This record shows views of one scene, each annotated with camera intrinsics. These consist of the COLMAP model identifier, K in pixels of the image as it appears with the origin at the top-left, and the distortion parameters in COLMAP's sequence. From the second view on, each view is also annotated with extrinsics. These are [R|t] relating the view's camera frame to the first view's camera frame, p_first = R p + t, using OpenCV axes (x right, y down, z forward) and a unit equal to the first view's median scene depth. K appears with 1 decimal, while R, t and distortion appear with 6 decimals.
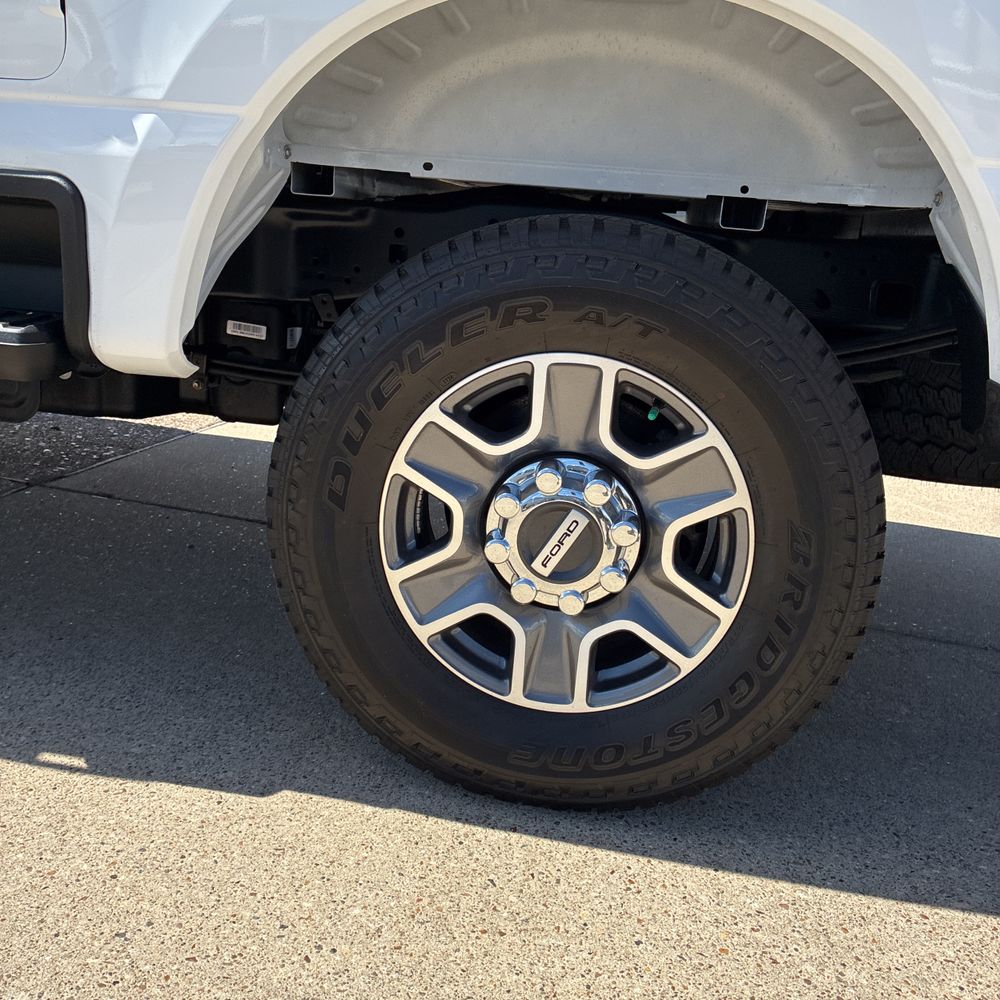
lens RADIAL K [[1012.8, 0, 502.7], [0, 1012.8, 489.8], [0, 0, 1]] dist [0.013341, 0.002751]
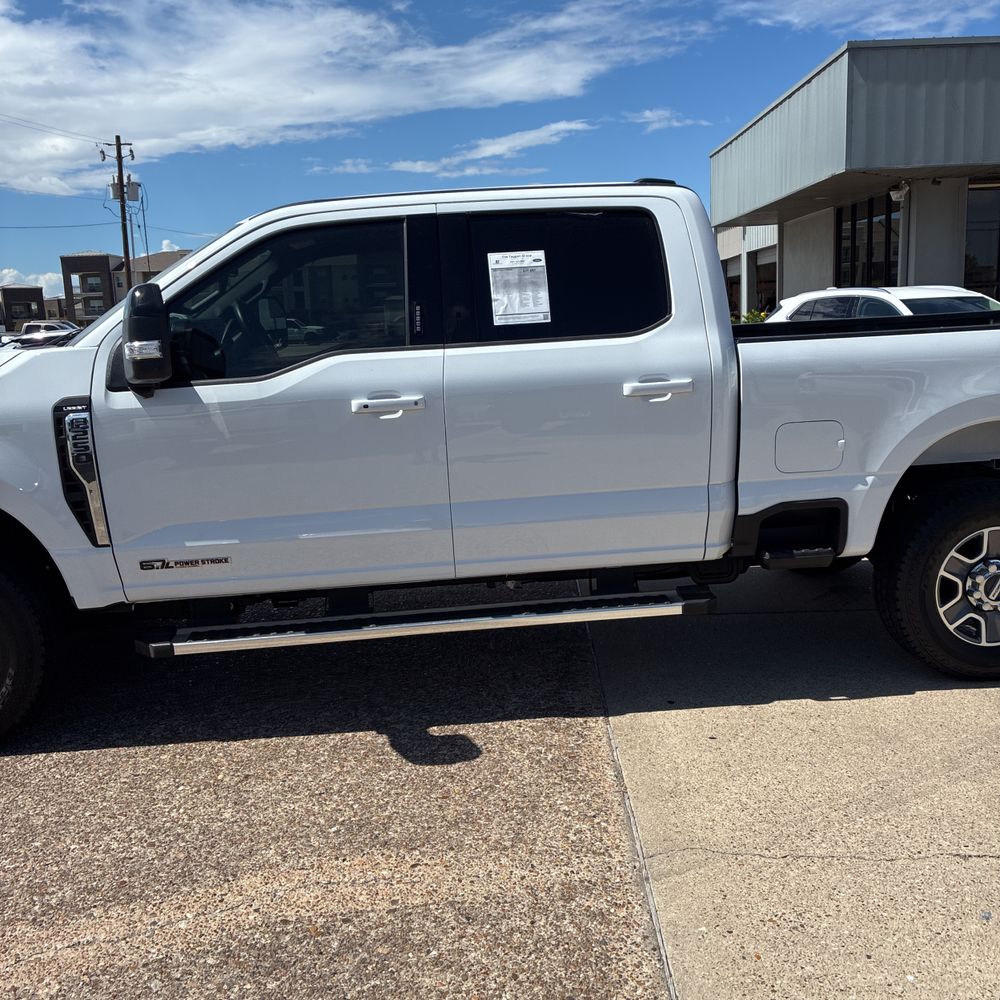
lens RADIAL K [[1012.8, 0, 502.7], [0, 1012.8, 489.8], [0, 0, 1]] dist [0.013341, 0.002751]
pose [[0.965275, -0.161117, 0.205636, -1.942723], [0.176734, 0.982437, -0.059860, -0.312886], [-0.192380, 0.094124, 0.976796, -1.709481]]
